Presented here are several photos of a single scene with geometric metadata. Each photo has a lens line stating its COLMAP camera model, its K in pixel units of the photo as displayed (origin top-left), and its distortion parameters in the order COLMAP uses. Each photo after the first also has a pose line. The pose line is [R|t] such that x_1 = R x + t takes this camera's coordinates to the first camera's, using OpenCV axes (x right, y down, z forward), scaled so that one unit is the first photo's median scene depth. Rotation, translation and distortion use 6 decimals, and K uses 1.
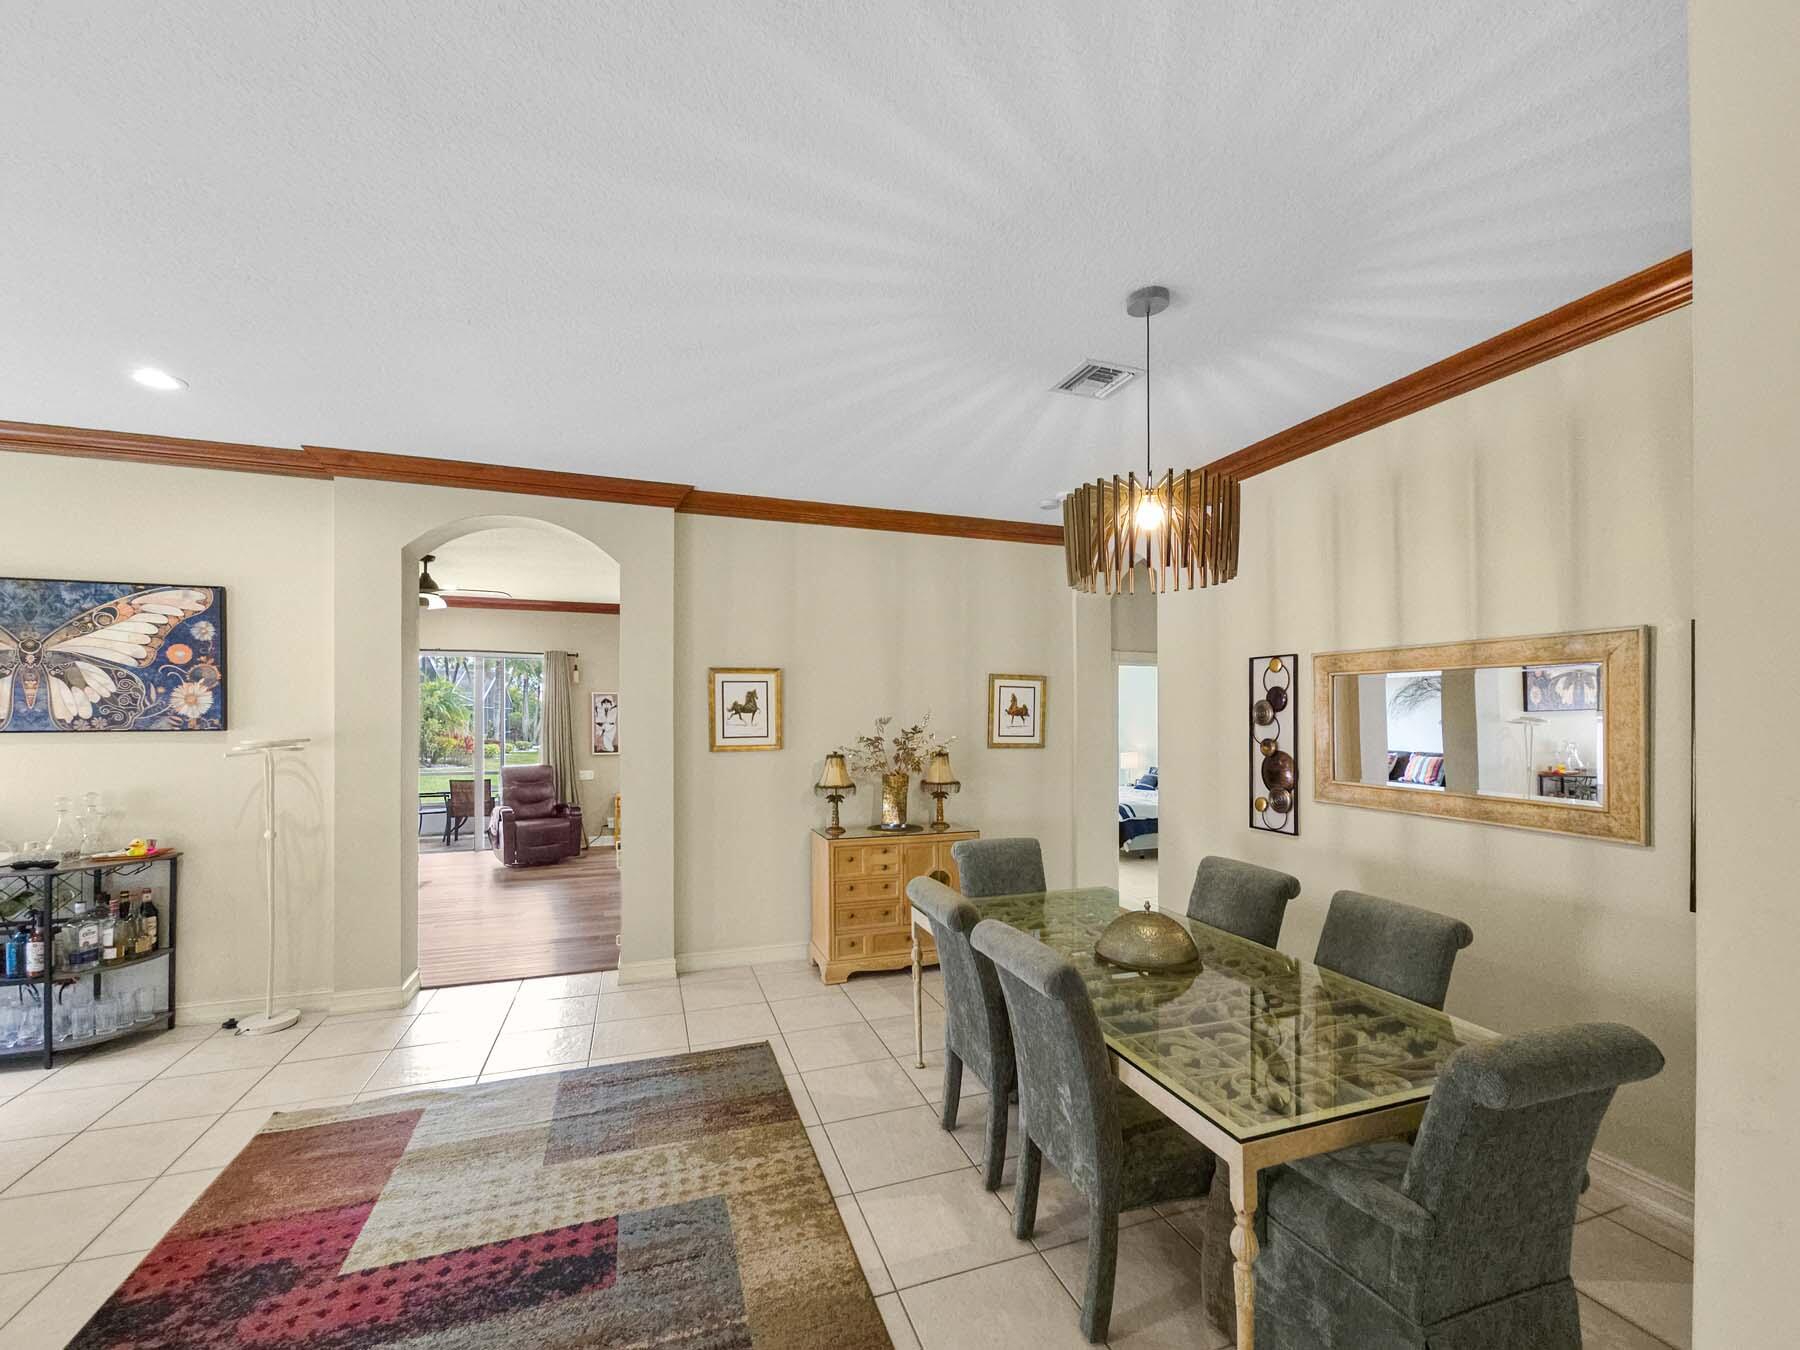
lens RADIAL K [[740.3, 0, 902.6], [0, 740.3, 718.9], [0, 0, 1]] dist [0.001233, 0.000554]
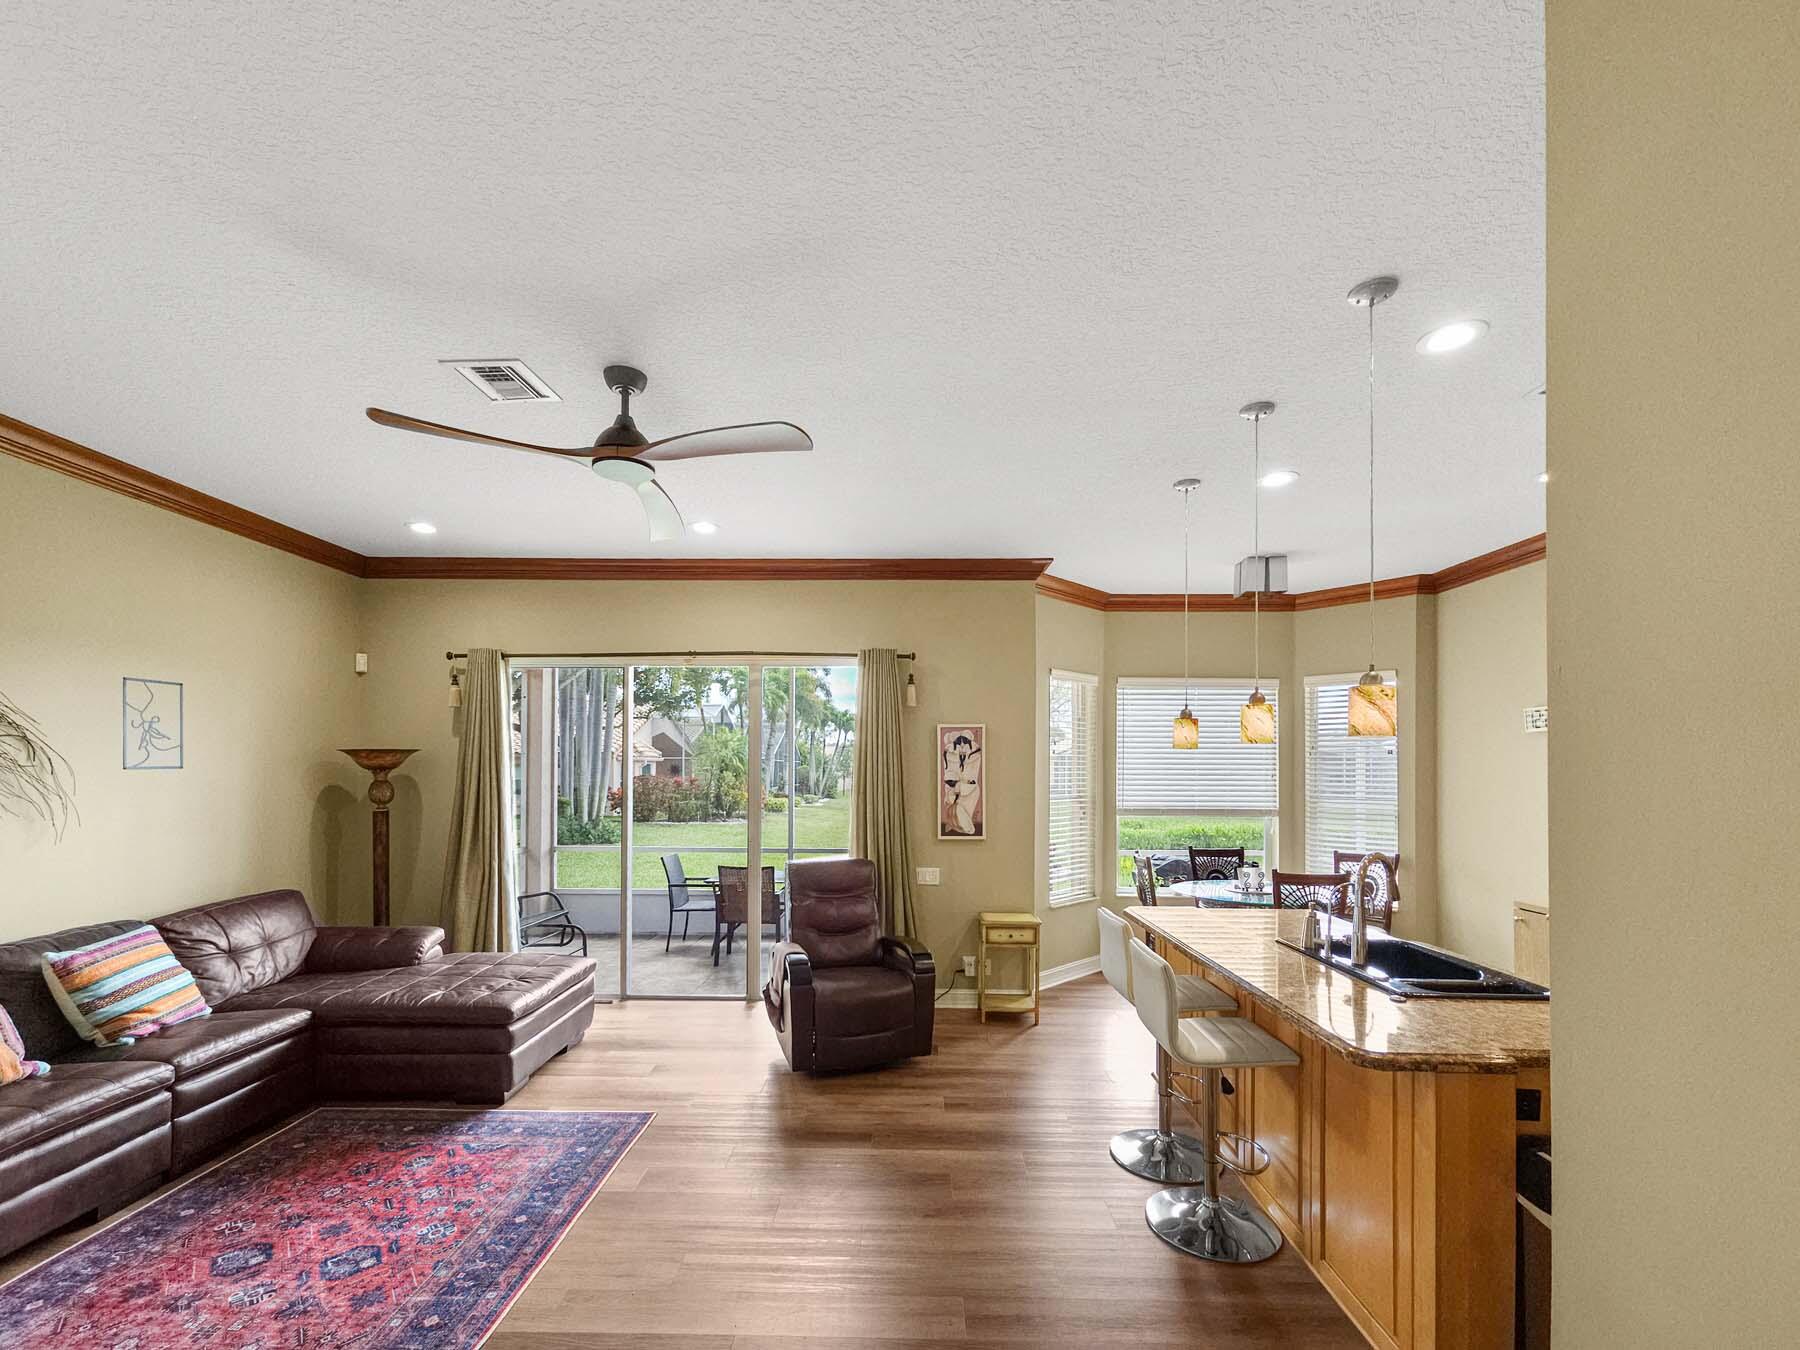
lens RADIAL K [[761.5, 0, 901.9], [0, 761.5, 768.6], [0, 0, 1]] dist [0.003785, 0.000272]
pose [[0.938792, 0.003086, -0.344470, -0.601526], [-0.005212, 0.999973, -0.005245, -0.000725], [0.344444, 0.006719, 0.938783, 1.115364]]
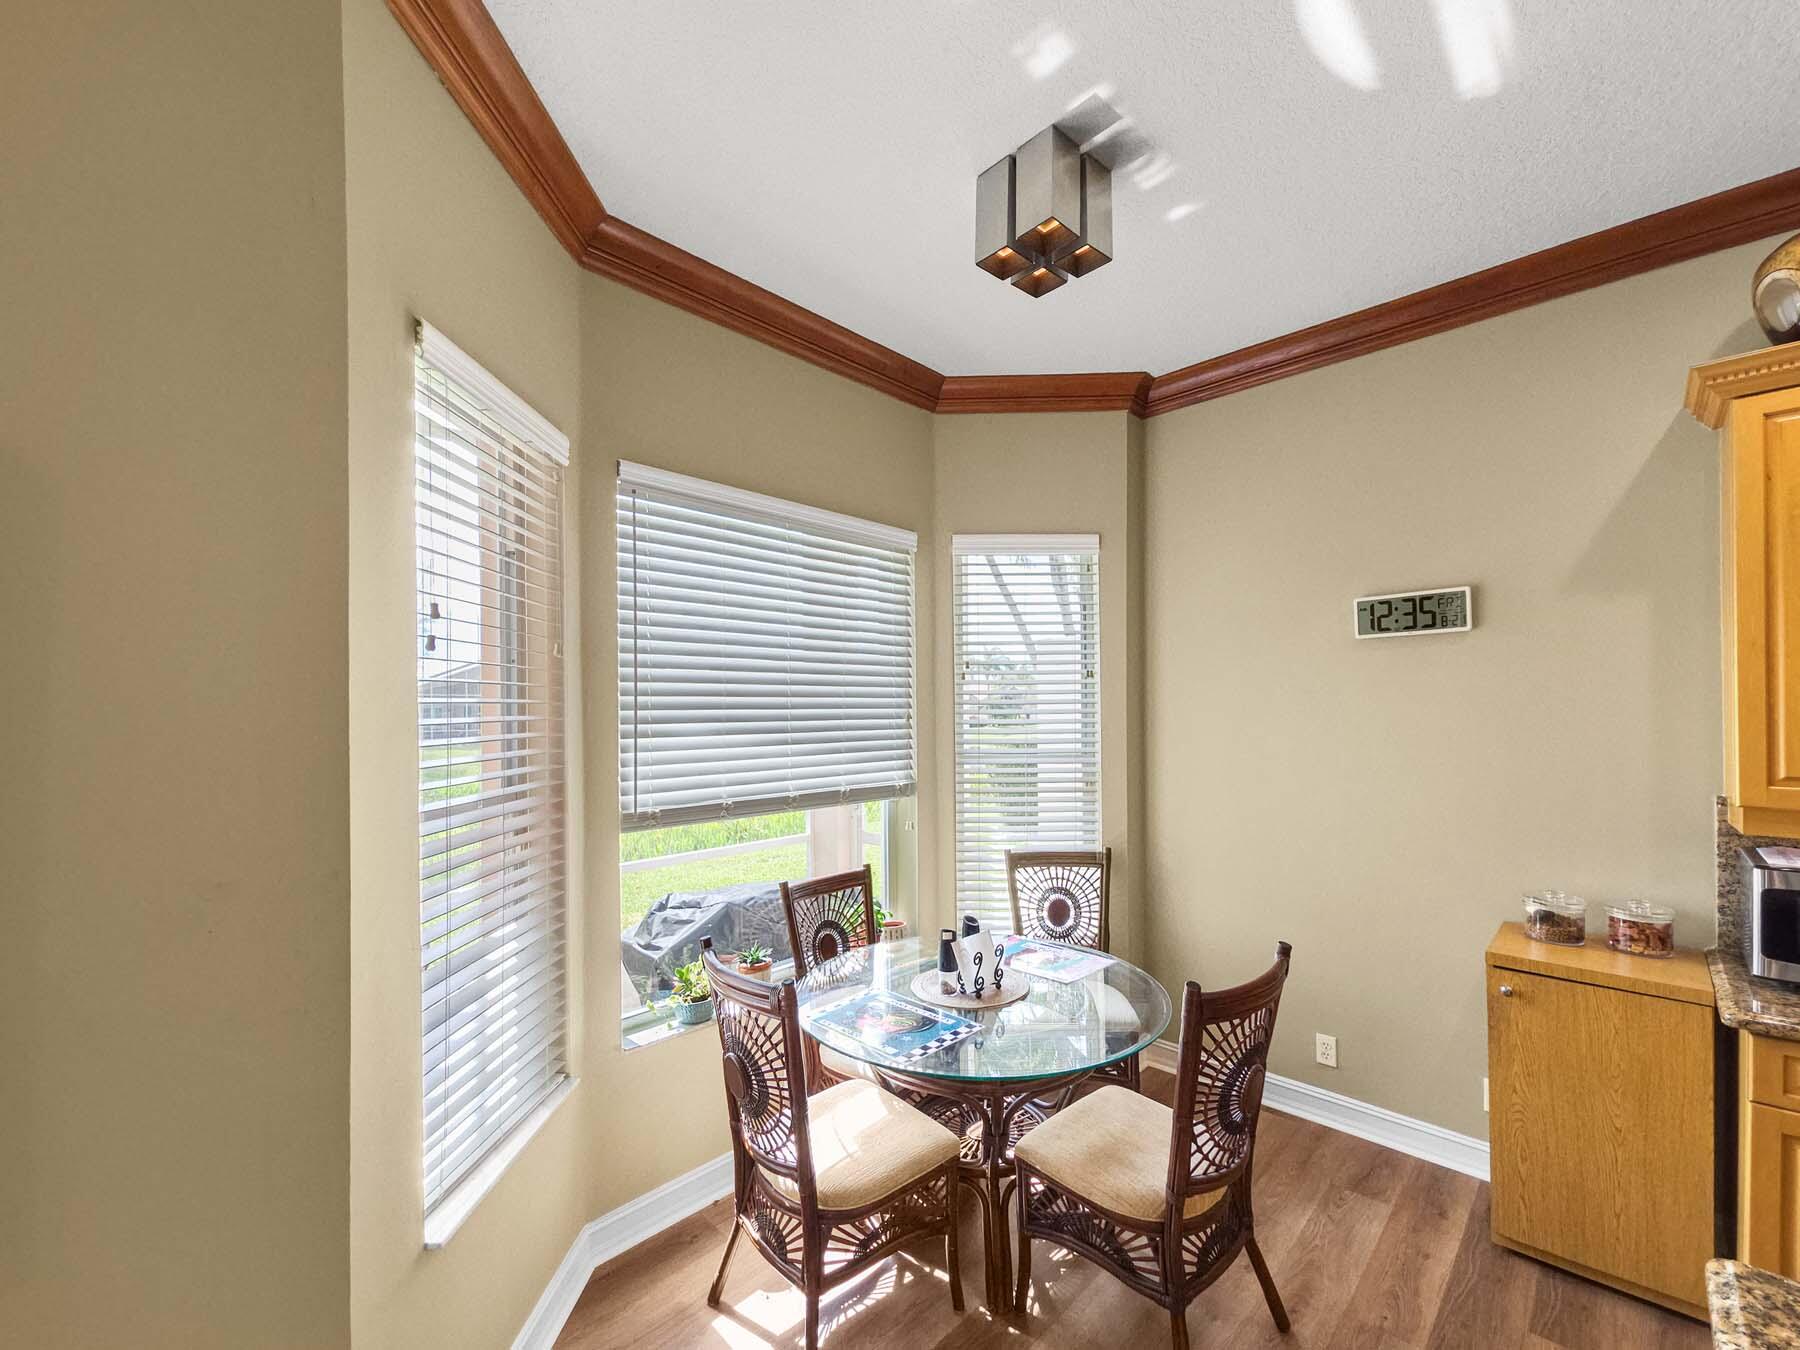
lens RADIAL K [[751.0, 0, 909.0], [0, 751.0, 709.6], [0, 0, 1]] dist [-0.000564, -0.000007]
pose [[0.893342, -0.006554, 0.449330, -0.791595], [0.008469, 0.999962, -0.002252, -0.005247], [-0.449298, 0.005817, 0.893363, 2.167142]]
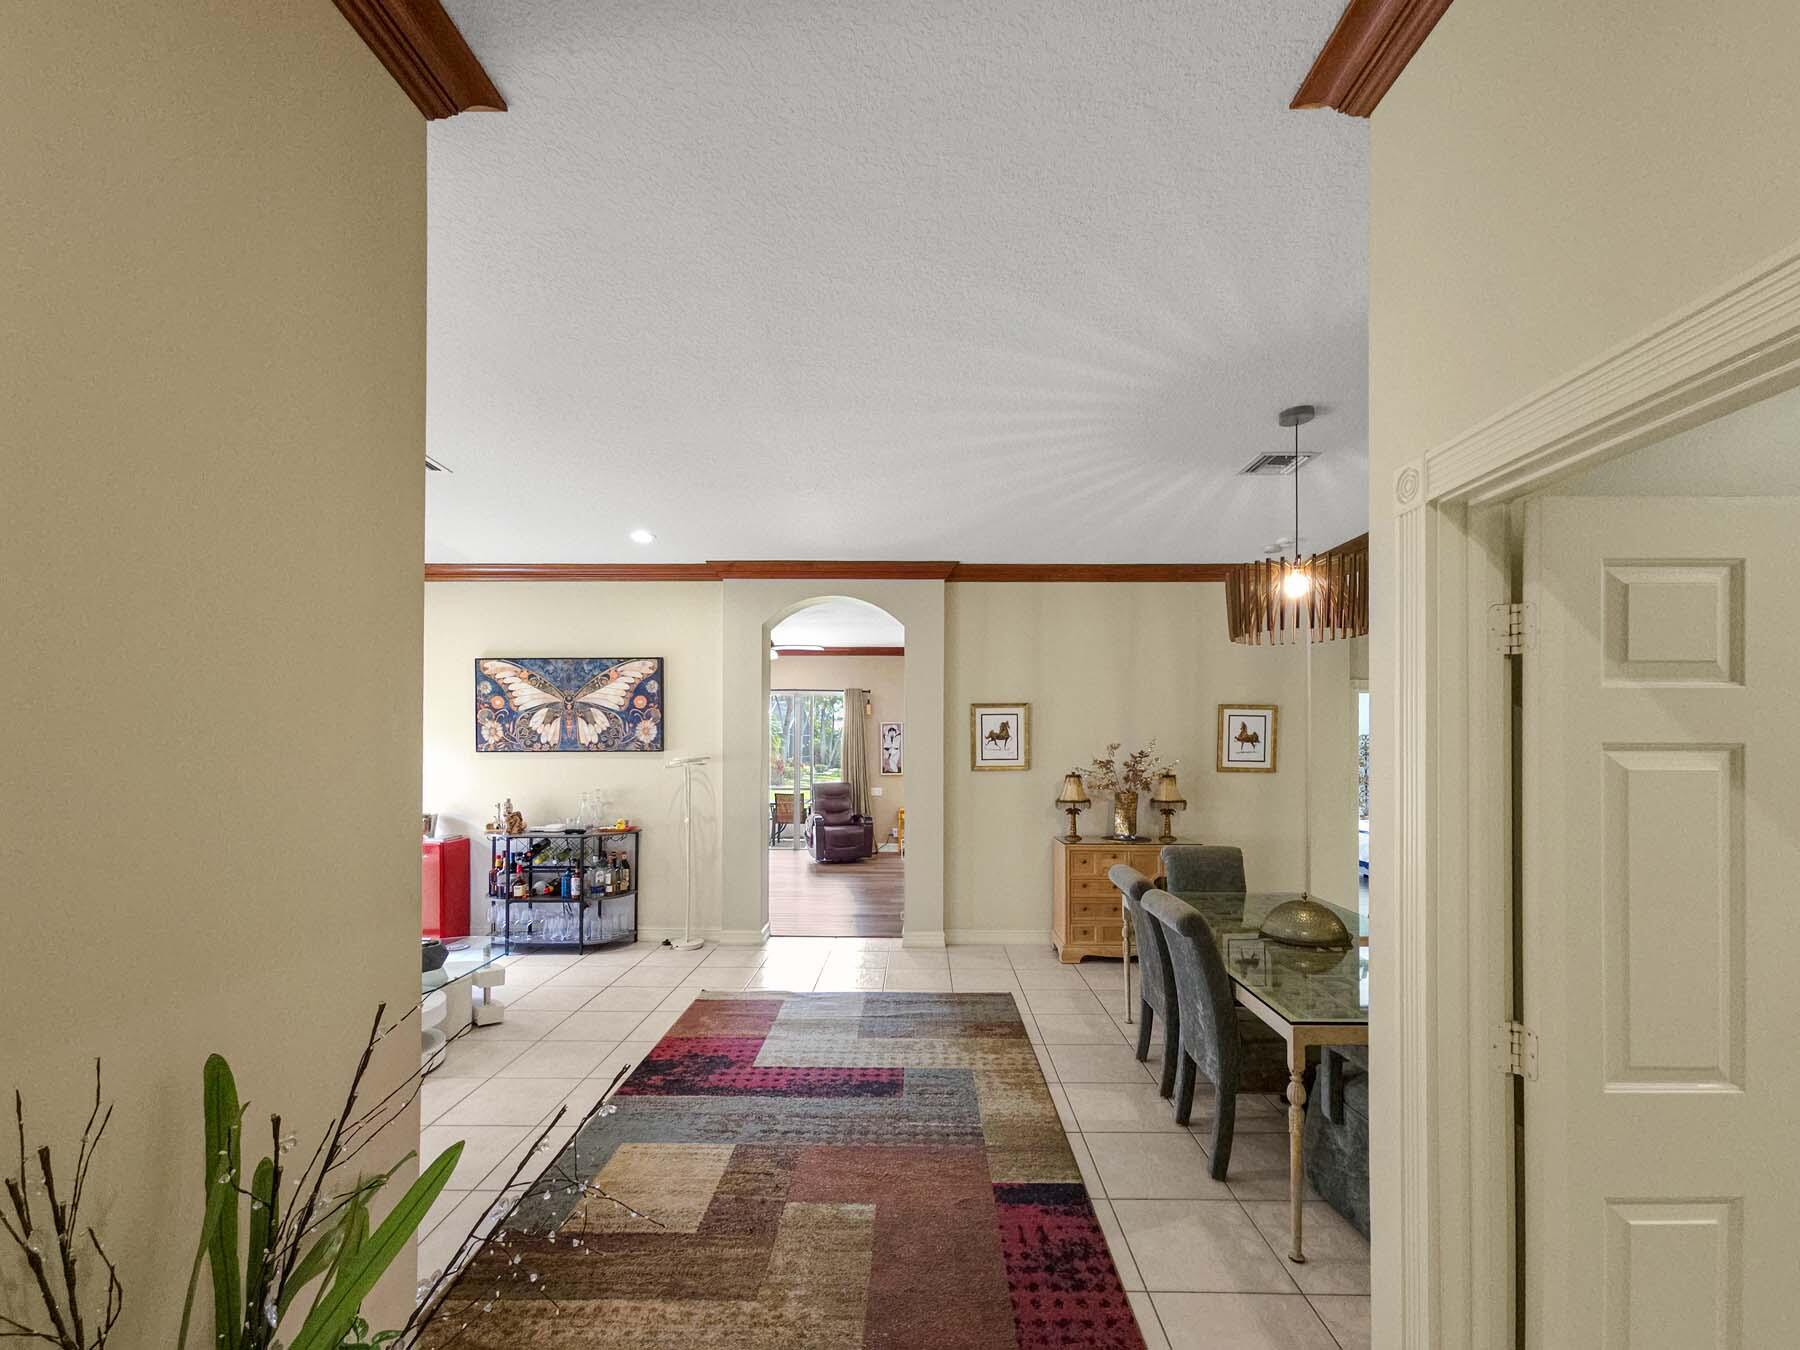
lens RADIAL K [[754.2, 0, 903.8], [0, 754.2, 744.1], [0, 0, 1]] dist [-0.000497, 0.005302]
pose [[0.935481, 0.001983, -0.353372, 0.102632], [-0.002598, 0.999996, -0.001265, 0.001456], [0.353368, 0.002102, 0.935482, -0.286082]]
